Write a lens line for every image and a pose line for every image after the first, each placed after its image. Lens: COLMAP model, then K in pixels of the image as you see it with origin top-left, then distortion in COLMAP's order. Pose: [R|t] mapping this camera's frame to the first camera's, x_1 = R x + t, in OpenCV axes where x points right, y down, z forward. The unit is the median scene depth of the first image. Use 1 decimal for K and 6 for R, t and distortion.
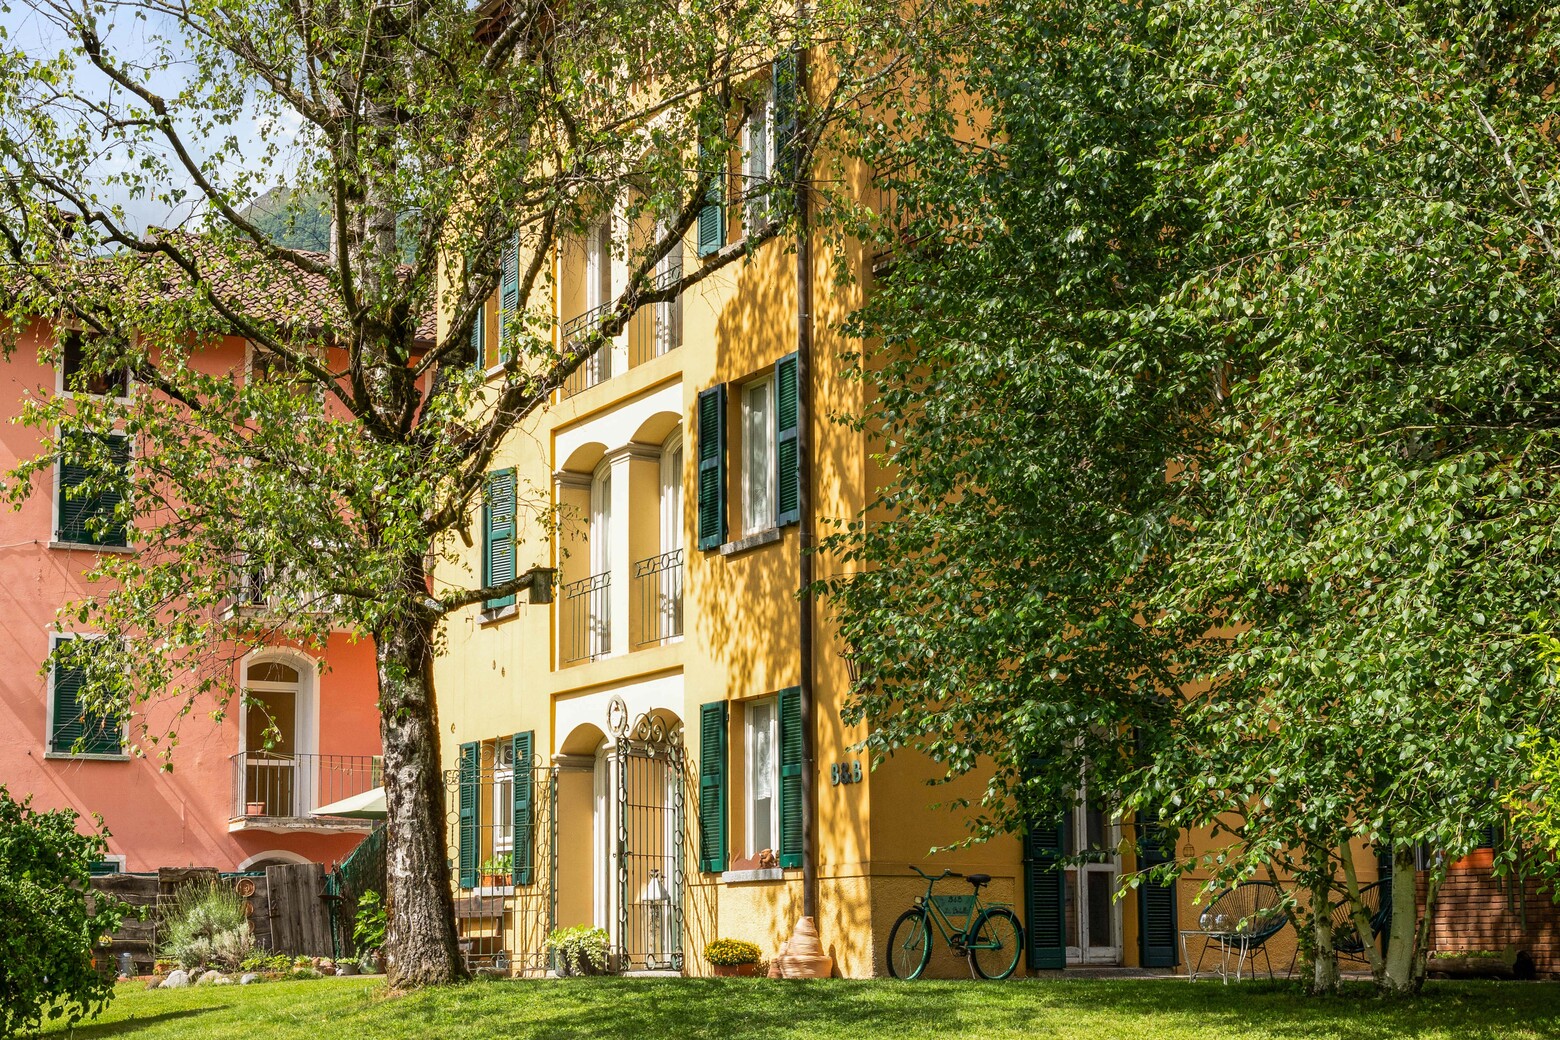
lens RADIAL K [[2203.3, 0, 780.0], [0, 2203.3, 520.0], [0, 0, 1]] dist [-0.019882, -0.003060]
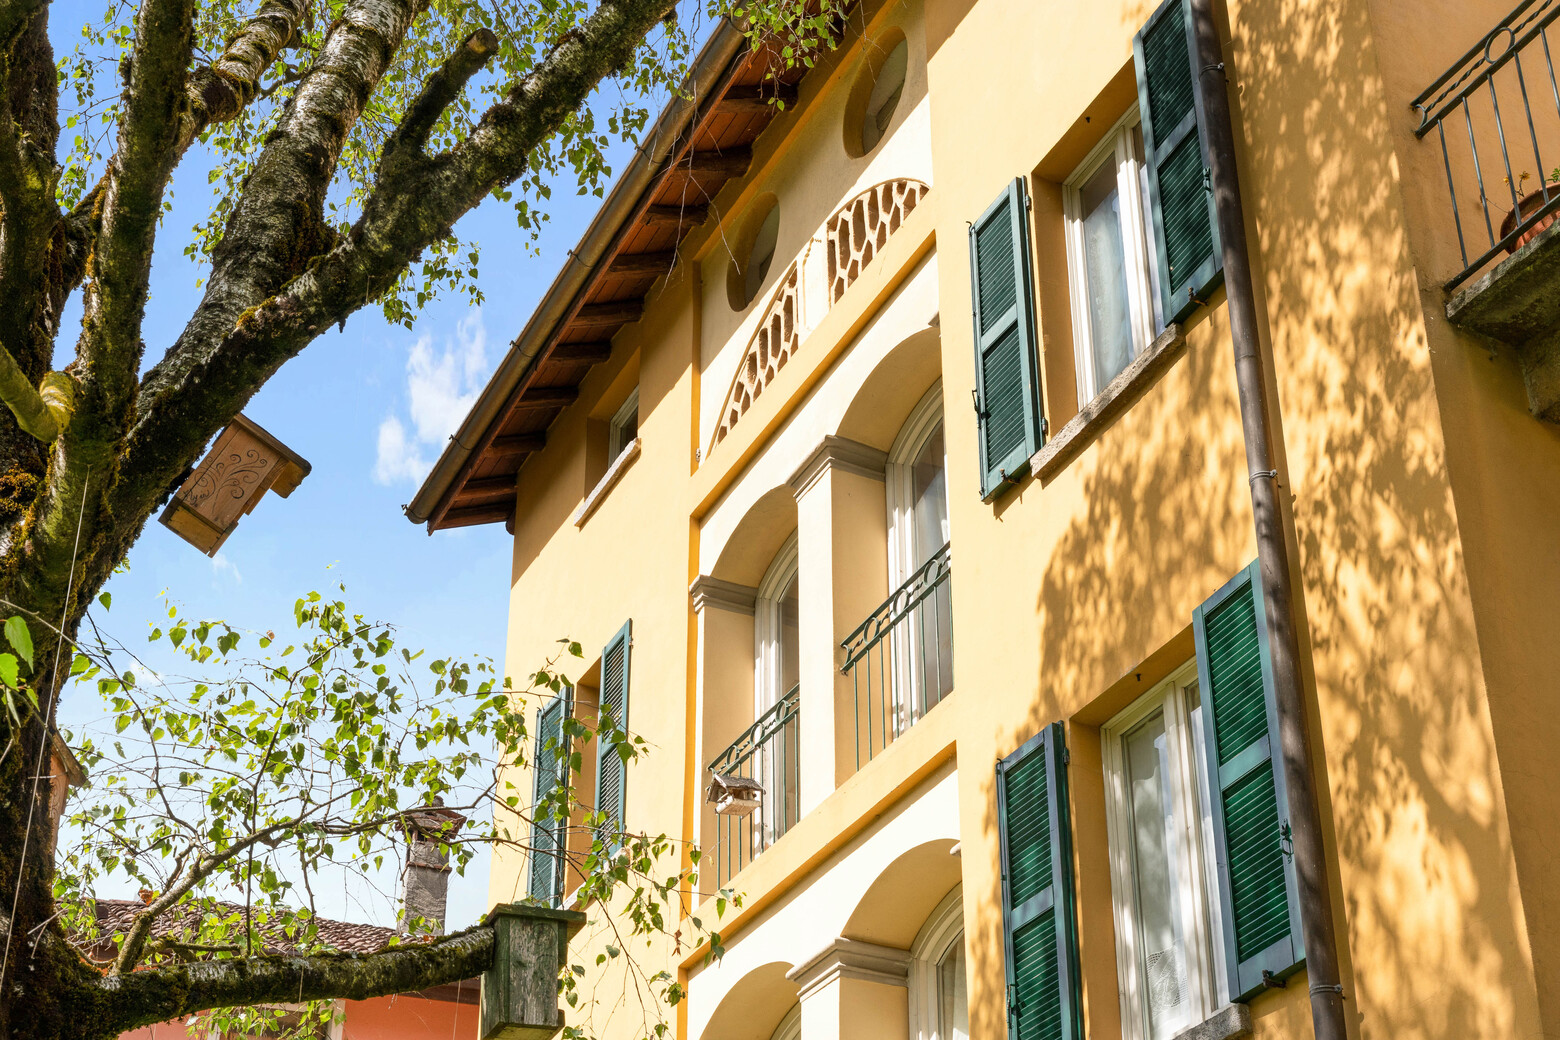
lens RADIAL K [[2509.1, 0, 780.0], [0, 2509.1, 520.0], [0, 0, 1]] dist [-0.000099, -0.004852]
pose [[0.995564, -0.037933, -0.086101, -0.034870], [0.003728, 0.930311, -0.366754, 0.075313], [0.094012, 0.364806, 0.926325, 0.518859]]
